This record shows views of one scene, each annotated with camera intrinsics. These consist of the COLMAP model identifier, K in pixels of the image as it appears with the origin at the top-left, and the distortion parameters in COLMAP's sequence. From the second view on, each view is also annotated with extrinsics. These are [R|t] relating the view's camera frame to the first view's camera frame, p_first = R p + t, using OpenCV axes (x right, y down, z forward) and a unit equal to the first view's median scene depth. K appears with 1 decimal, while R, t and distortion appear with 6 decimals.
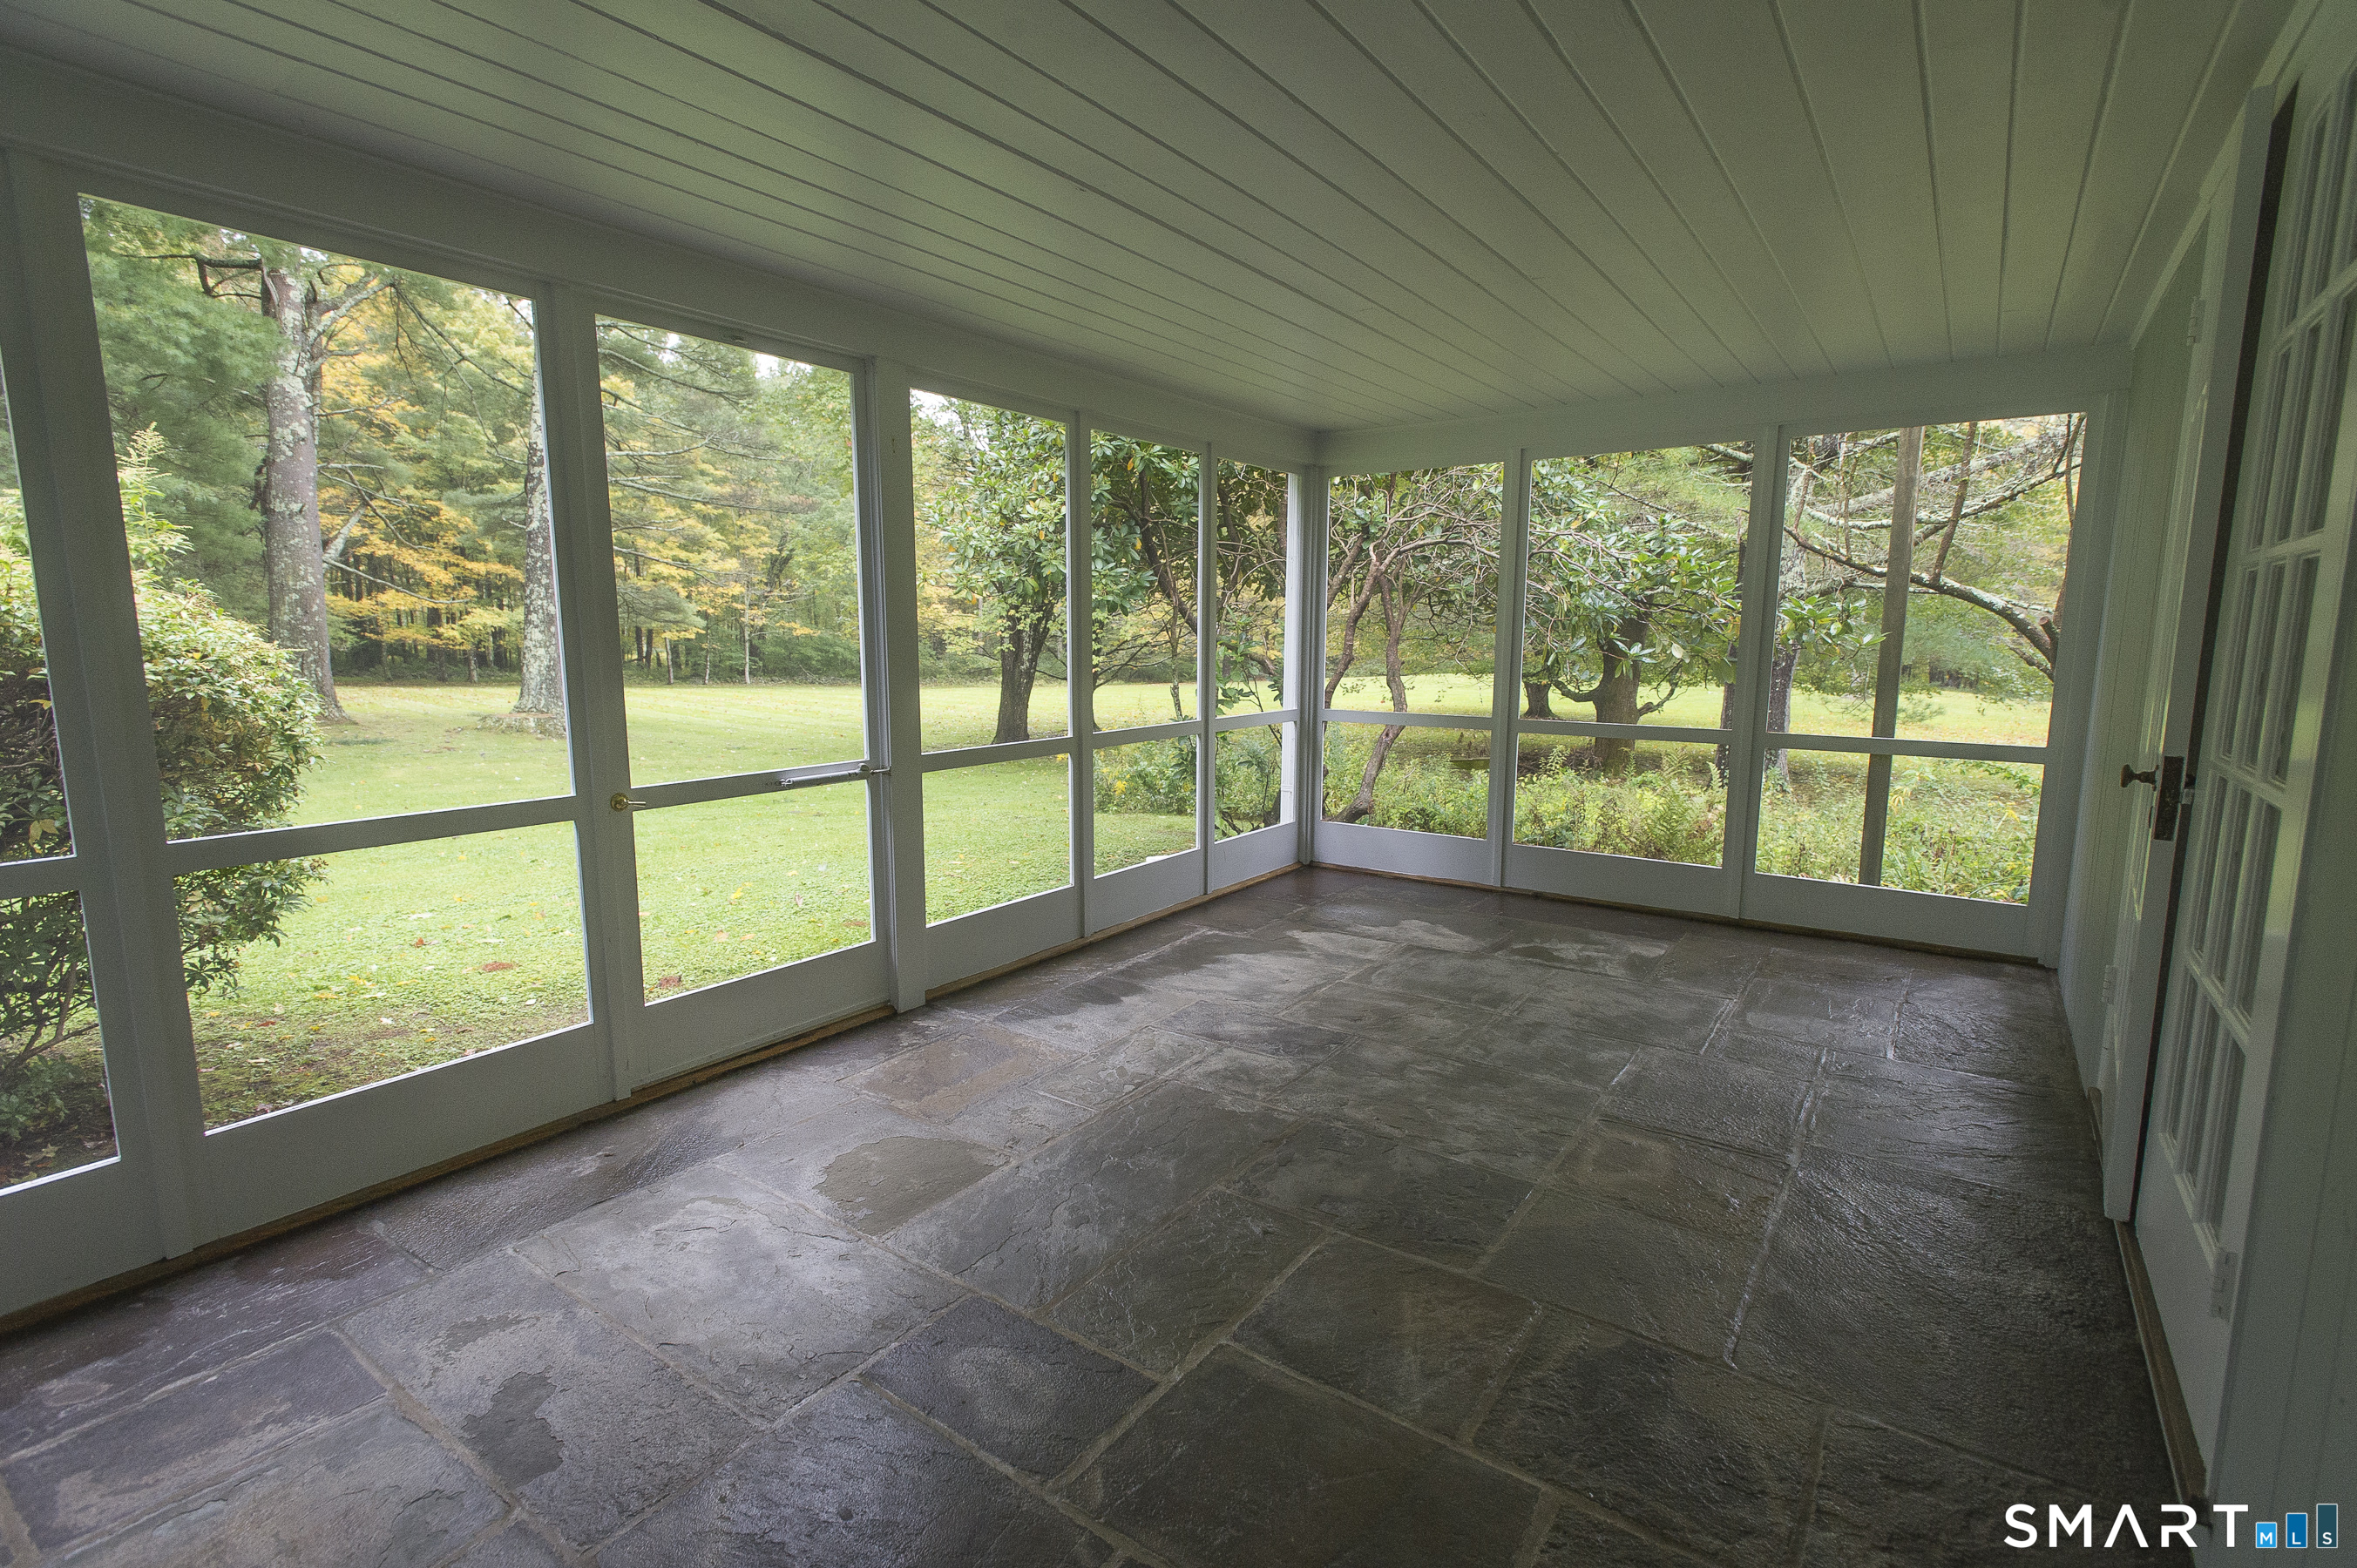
lens RADIAL K [[1101.0, 0, 1183.3], [0, 1101.0, 786.7], [0, 0, 1]] dist [0.004366, 0.000180]
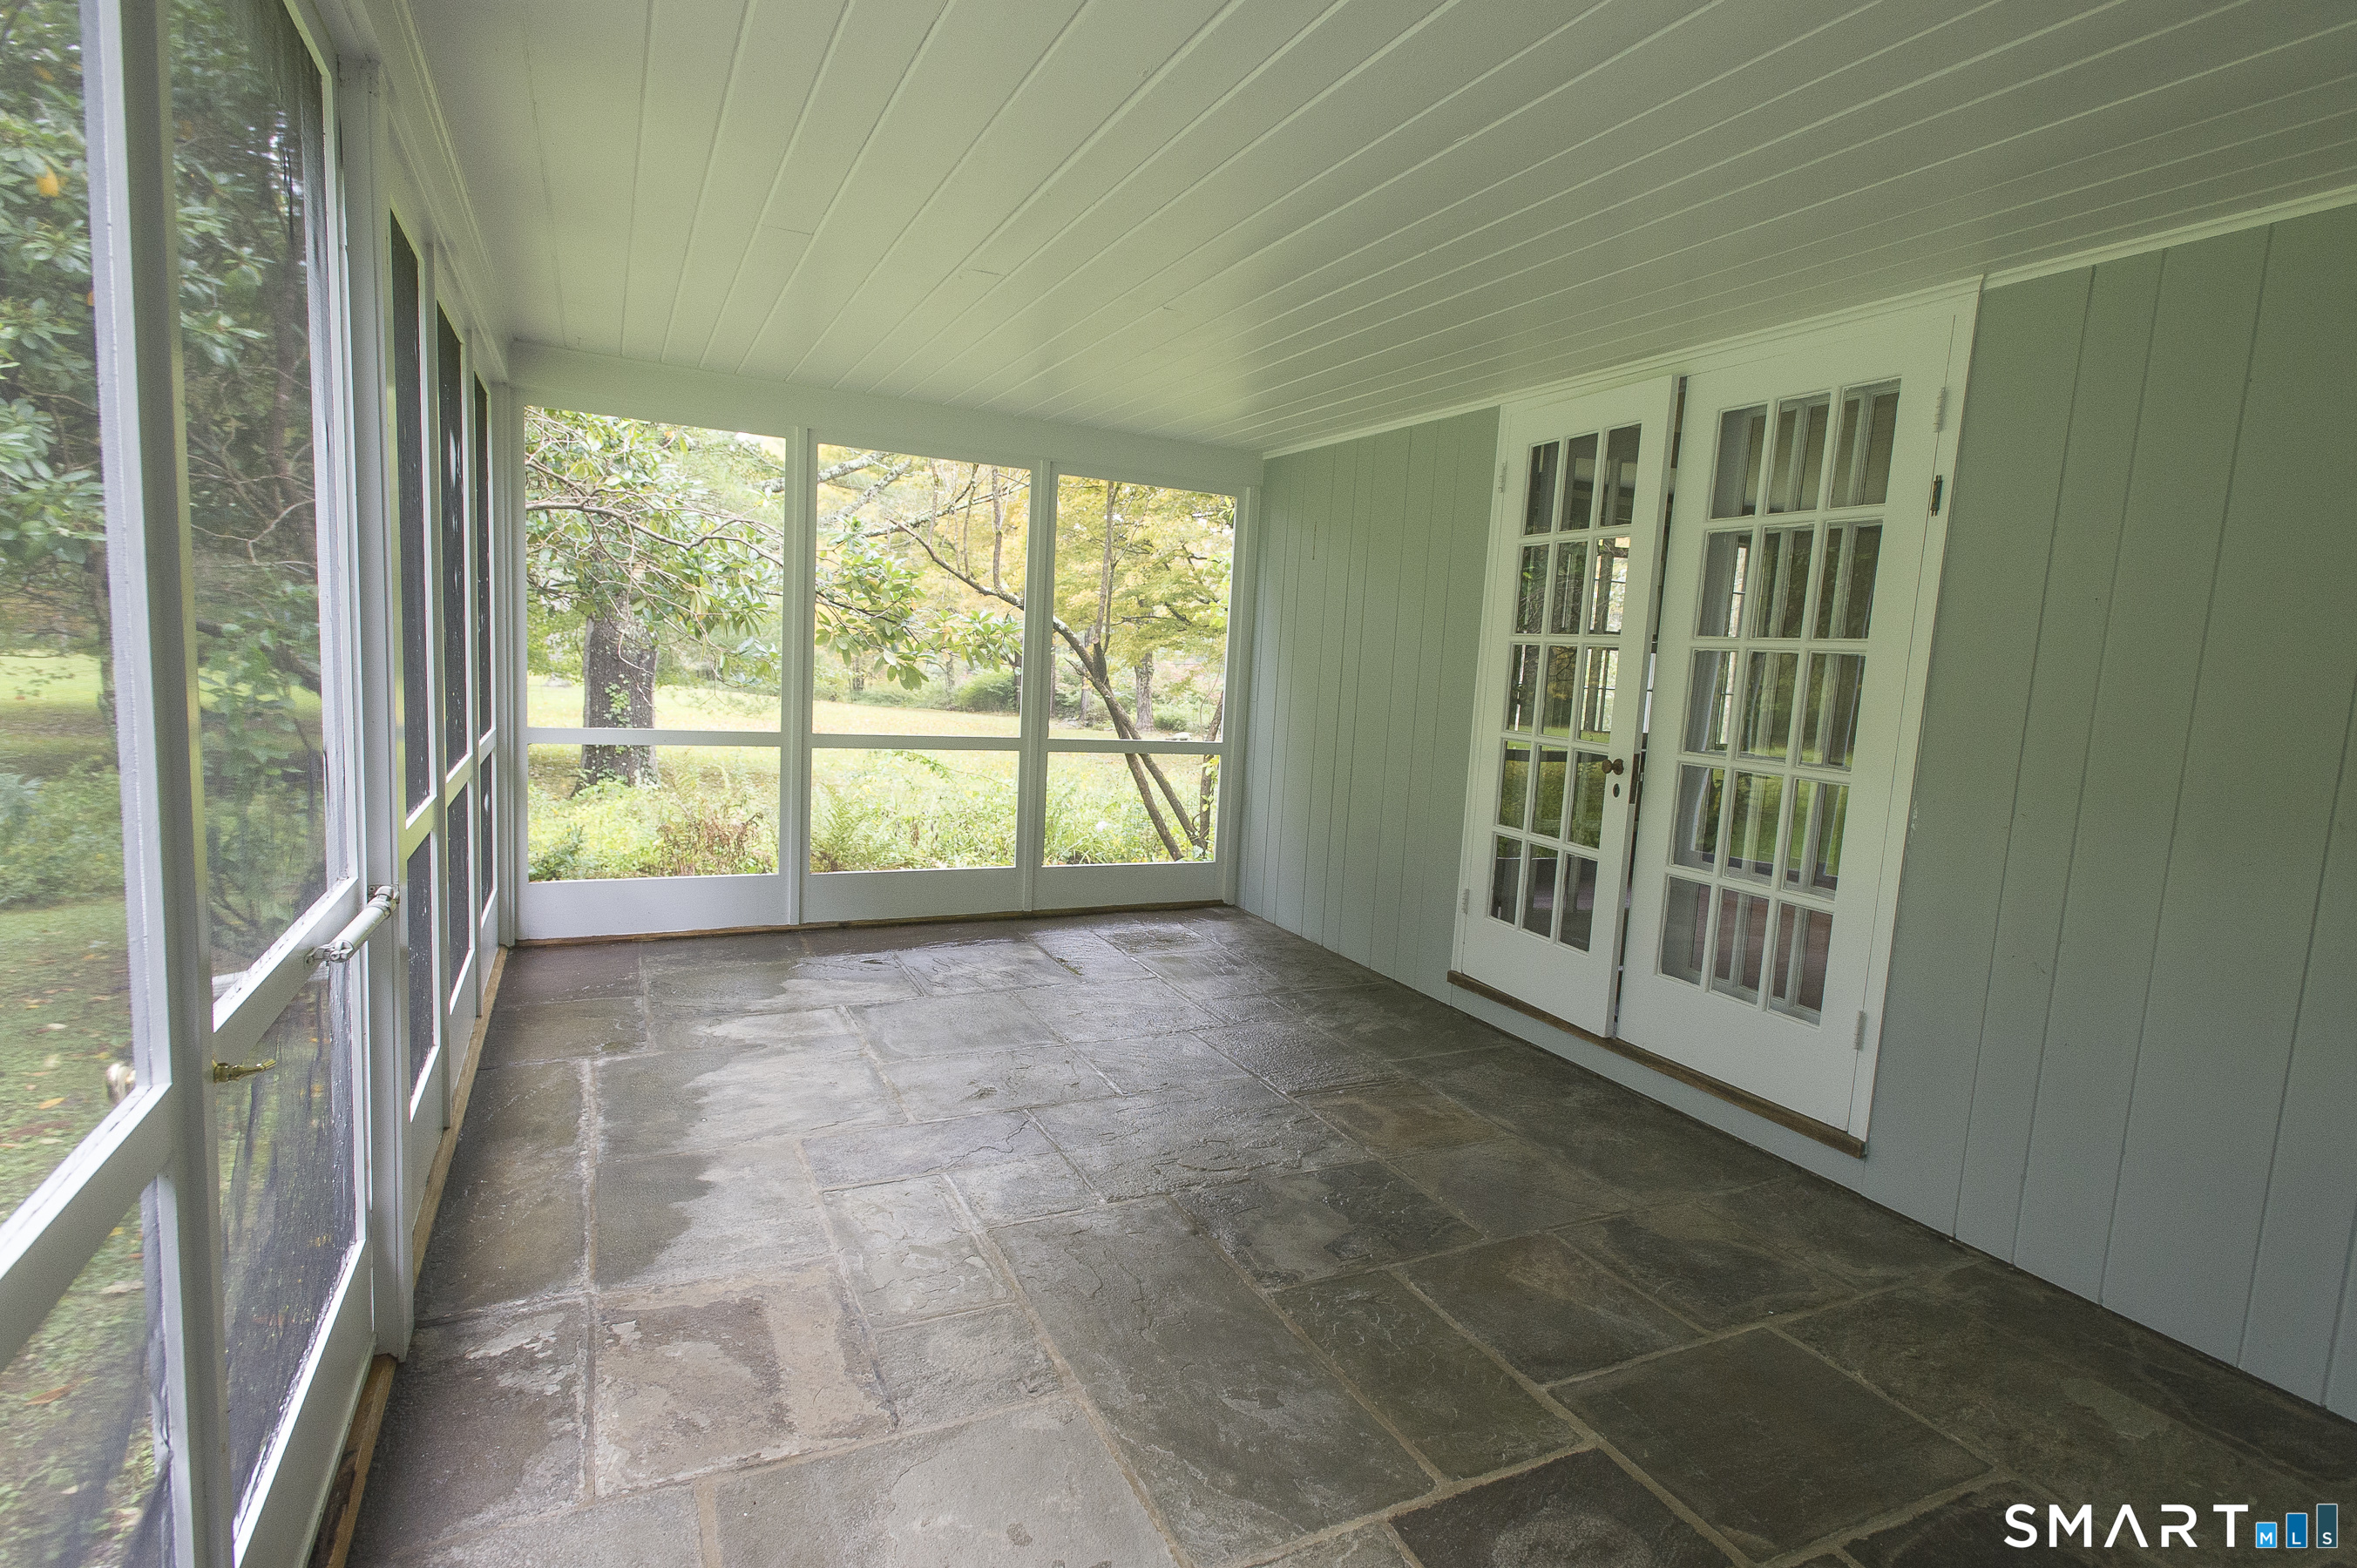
lens RADIAL K [[1178.2, 0, 1178.1], [0, 1178.2, 786.5], [0, 0, 1]] dist [0.023451, -0.005775]
pose [[0.479765, -0.078383, 0.873889, -0.482599], [0.073441, 0.996094, 0.049025, -0.053826], [-0.874318, 0.040658, 0.483647, 0.357065]]
